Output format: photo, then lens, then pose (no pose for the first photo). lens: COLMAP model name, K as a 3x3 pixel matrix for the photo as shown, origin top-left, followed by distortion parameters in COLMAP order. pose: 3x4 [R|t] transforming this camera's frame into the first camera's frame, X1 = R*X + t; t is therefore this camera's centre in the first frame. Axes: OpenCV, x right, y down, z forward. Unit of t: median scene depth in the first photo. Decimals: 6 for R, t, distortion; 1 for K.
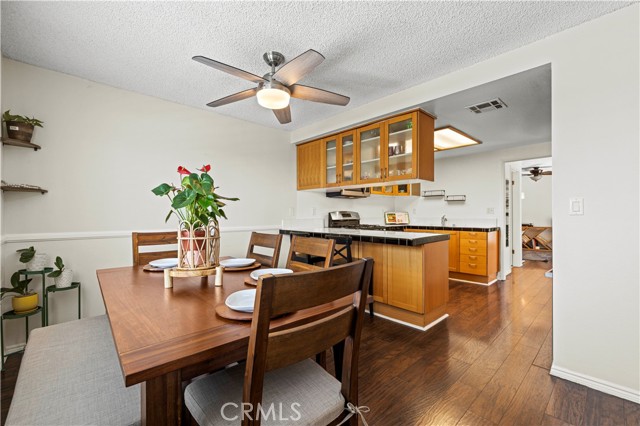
lens RADIAL K [[271.6, 0, 316.6], [0, 271.6, 213.8], [0, 0, 1]] dist [-0.000230, -0.000105]
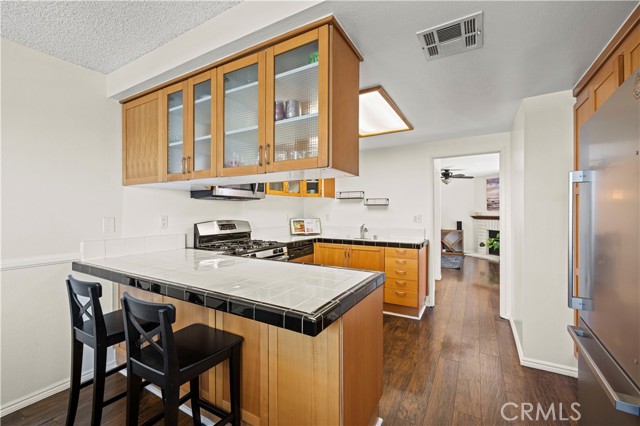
lens RADIAL K [[274.5, 0, 317.7], [0, 274.5, 211.0], [0, 0, 1]] dist [0.002679, 0.000274]
pose [[0.954625, 0.002961, 0.297796, 0.133804], [-0.001652, 0.999988, -0.004646, -0.032423], [-0.297807, 0.003943, 0.954618, 0.349339]]
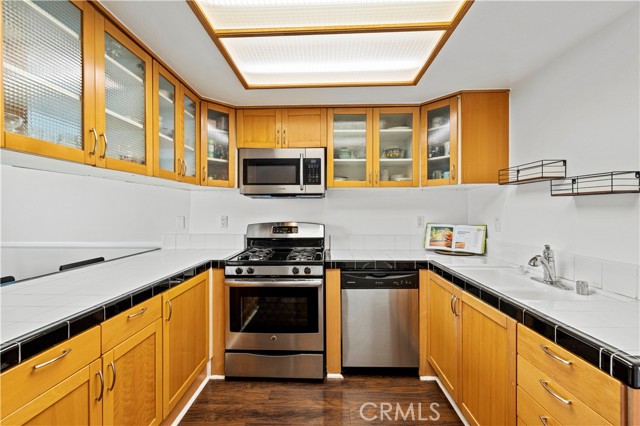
lens RADIAL K [[274.5, 0, 317.7], [0, 274.5, 211.0], [0, 0, 1]] dist [0.002679, 0.000274]
pose [[0.711229, -0.000524, -0.702960, 0.605165], [-0.000127, 1.000000, -0.000874, -0.036018], [0.702961, 0.000711, 0.711229, 0.730047]]
